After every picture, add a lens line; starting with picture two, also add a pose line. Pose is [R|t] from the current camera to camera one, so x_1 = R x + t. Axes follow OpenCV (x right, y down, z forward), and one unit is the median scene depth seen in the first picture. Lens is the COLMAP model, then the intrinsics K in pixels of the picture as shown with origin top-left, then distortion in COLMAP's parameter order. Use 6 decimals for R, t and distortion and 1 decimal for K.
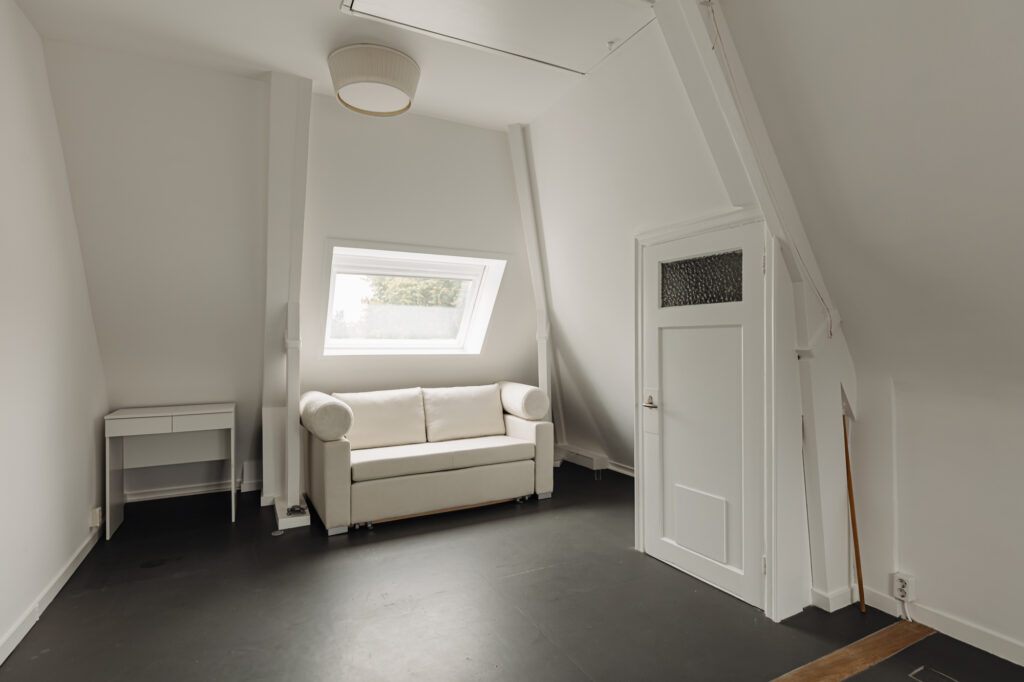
lens RADIAL K [[527.2, 0, 513.0], [0, 527.2, 342.2], [0, 0, 1]] dist [0.000215, -0.000036]
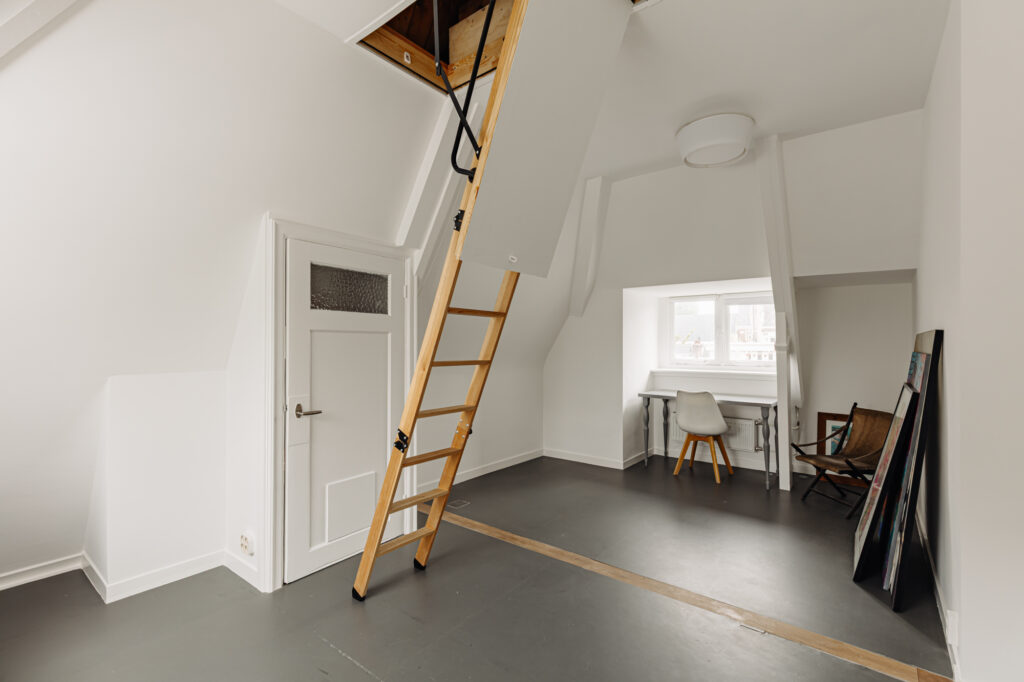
lens RADIAL K [[453.8, 0, 512.0], [0, 453.8, 339.1], [0, 0, 1]] dist [-0.001191, -0.000053]
pose [[-0.414979, 0.016277, 0.909685, -0.641033], [0.003314, 0.999860, -0.016379, 0.003607], [-0.909825, -0.003782, -0.414975, 1.038215]]
